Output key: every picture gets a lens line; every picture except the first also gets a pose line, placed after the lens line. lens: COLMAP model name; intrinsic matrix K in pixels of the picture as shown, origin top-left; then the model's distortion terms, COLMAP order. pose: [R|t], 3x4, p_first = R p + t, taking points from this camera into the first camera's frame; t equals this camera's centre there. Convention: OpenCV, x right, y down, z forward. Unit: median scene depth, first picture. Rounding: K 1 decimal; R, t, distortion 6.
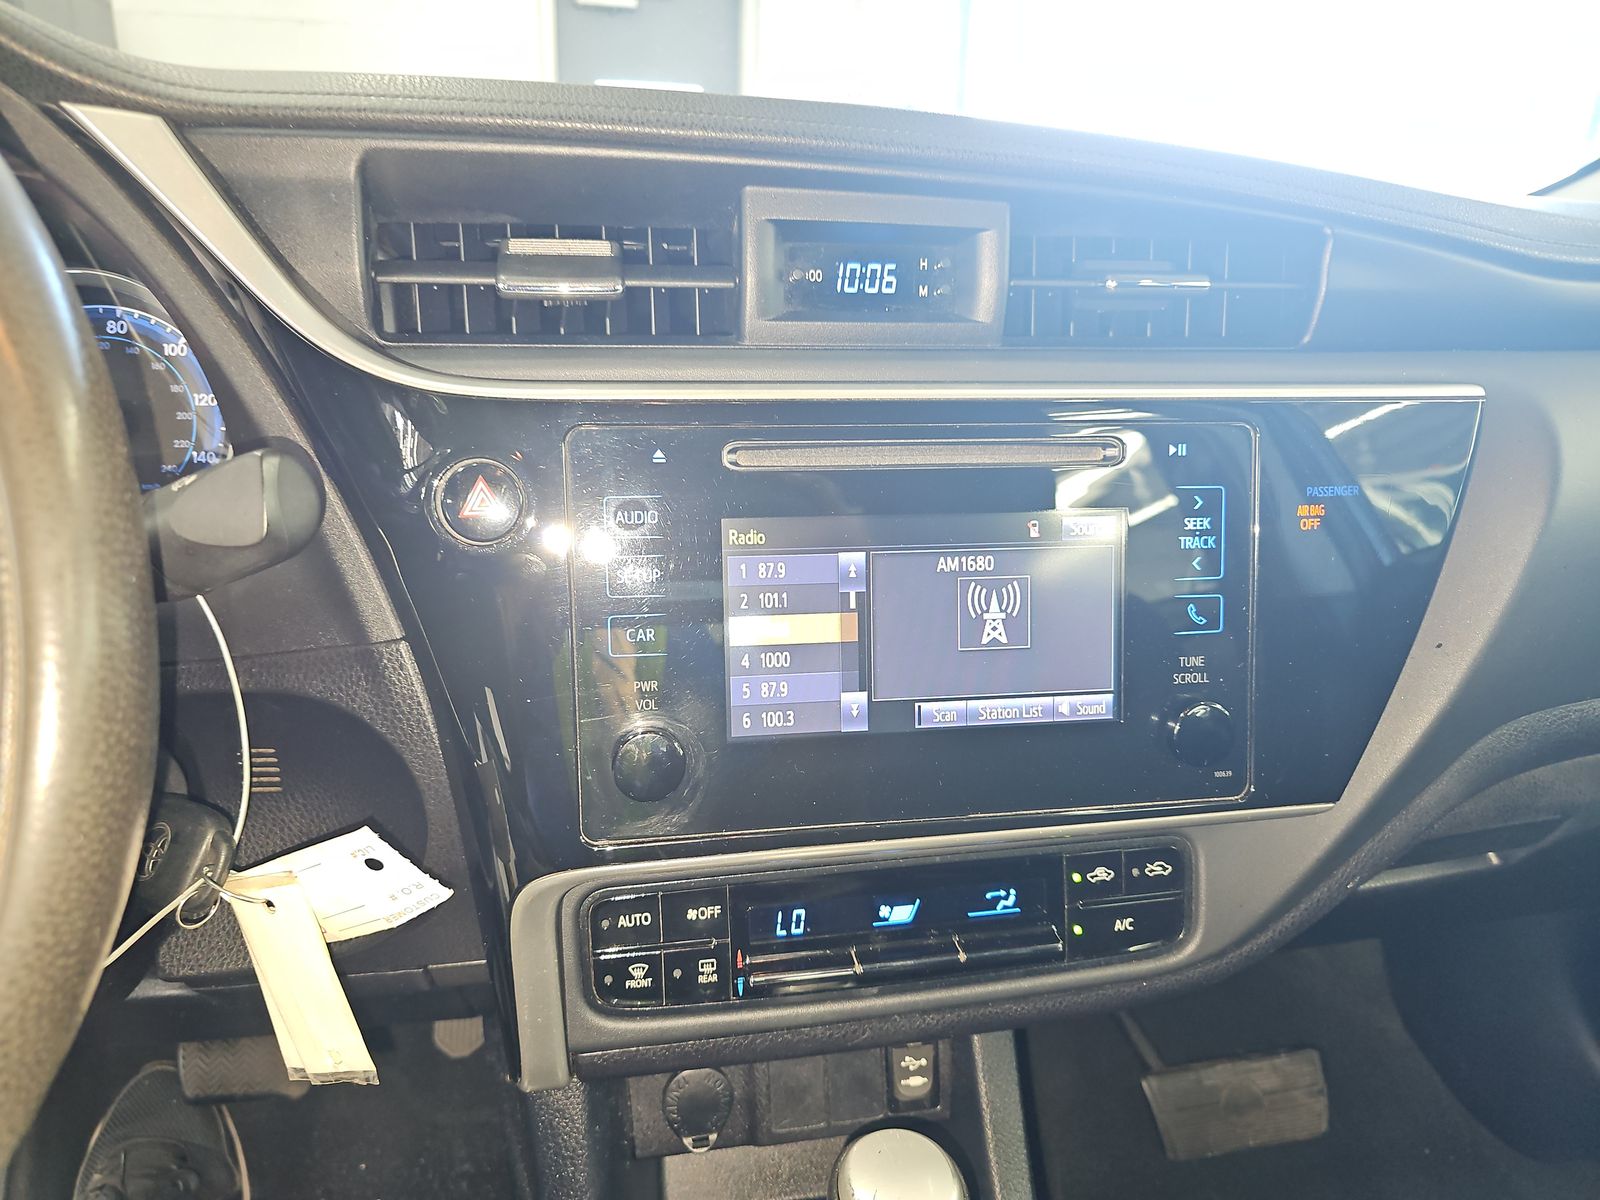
lens RADIAL K [[1036.5, 0, 800.0], [0, 1036.5, 600.0], [0, 0, 1]] dist [-0.002545, -0.001167]
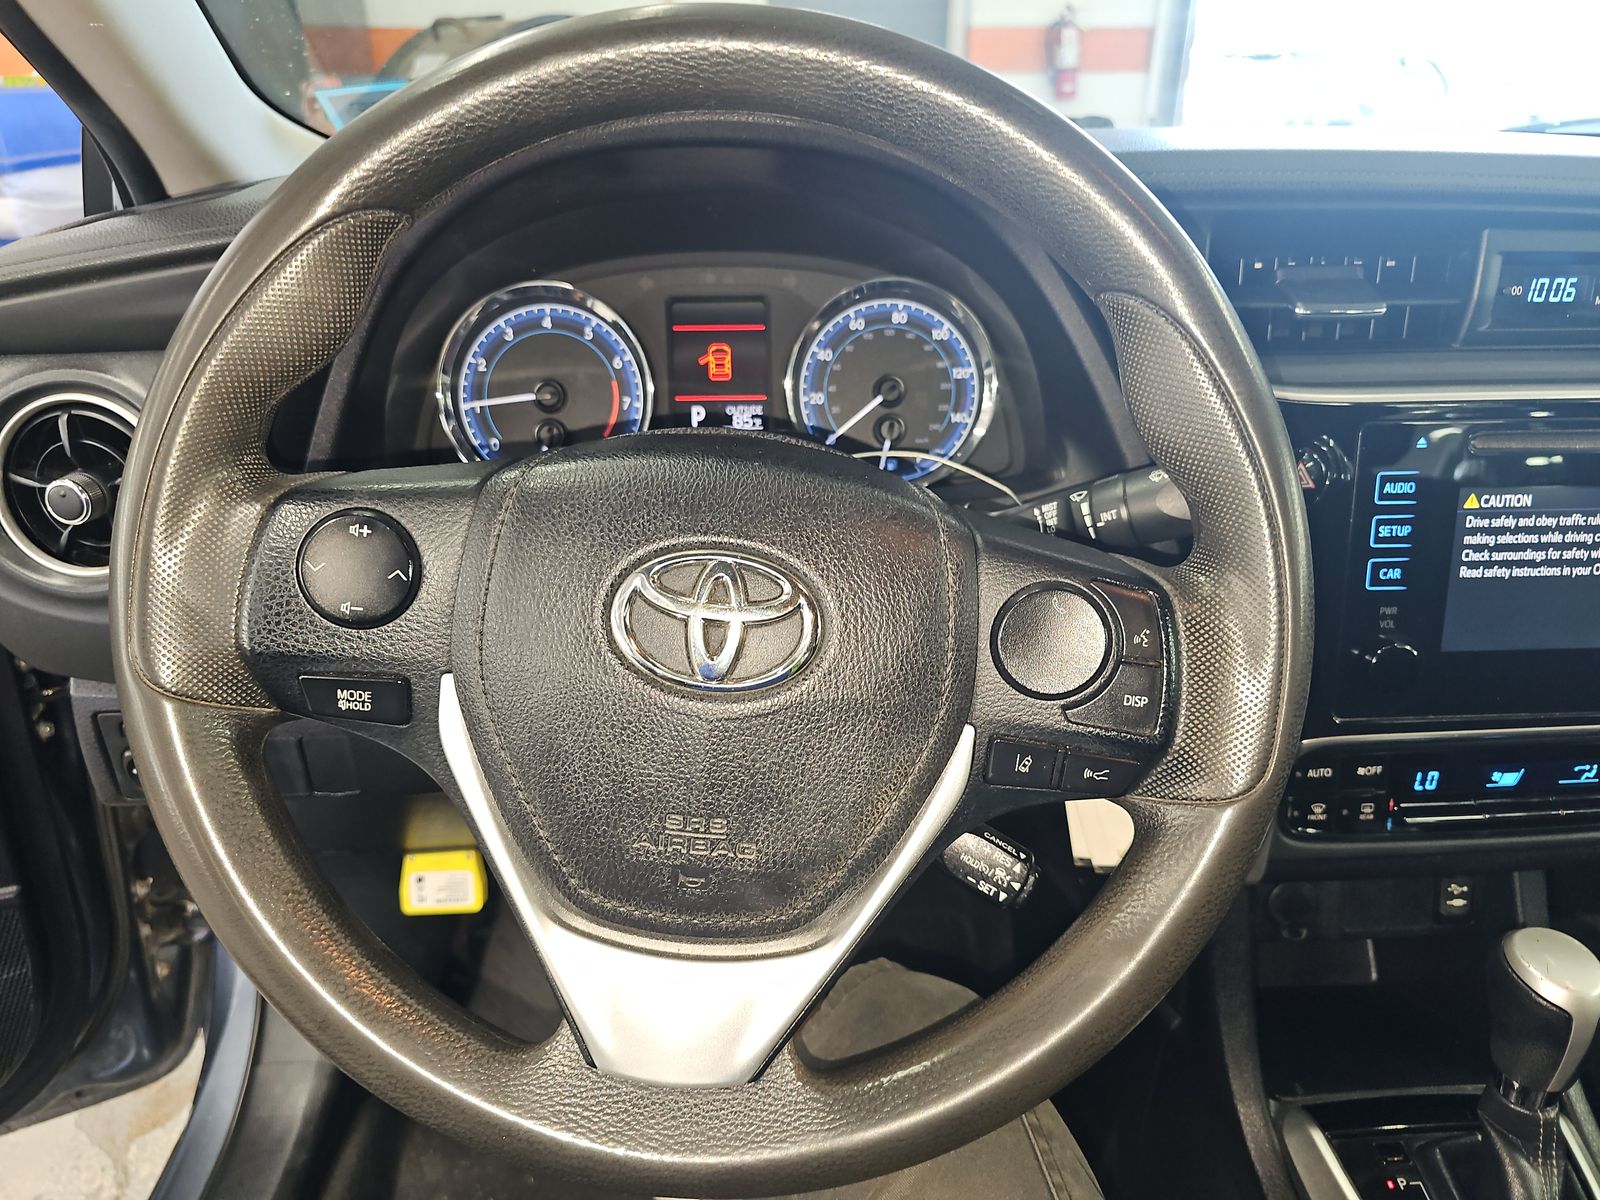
lens RADIAL K [[1036.5, 0, 800.0], [0, 1036.5, 600.0], [0, 0, 1]] dist [-0.002545, -0.001167]
pose [[0.991829, 0.033087, -0.123213, -0.670890], [-0.015829, 0.990237, 0.138494, -0.096231], [0.126592, -0.135412, 0.982669, -0.400369]]
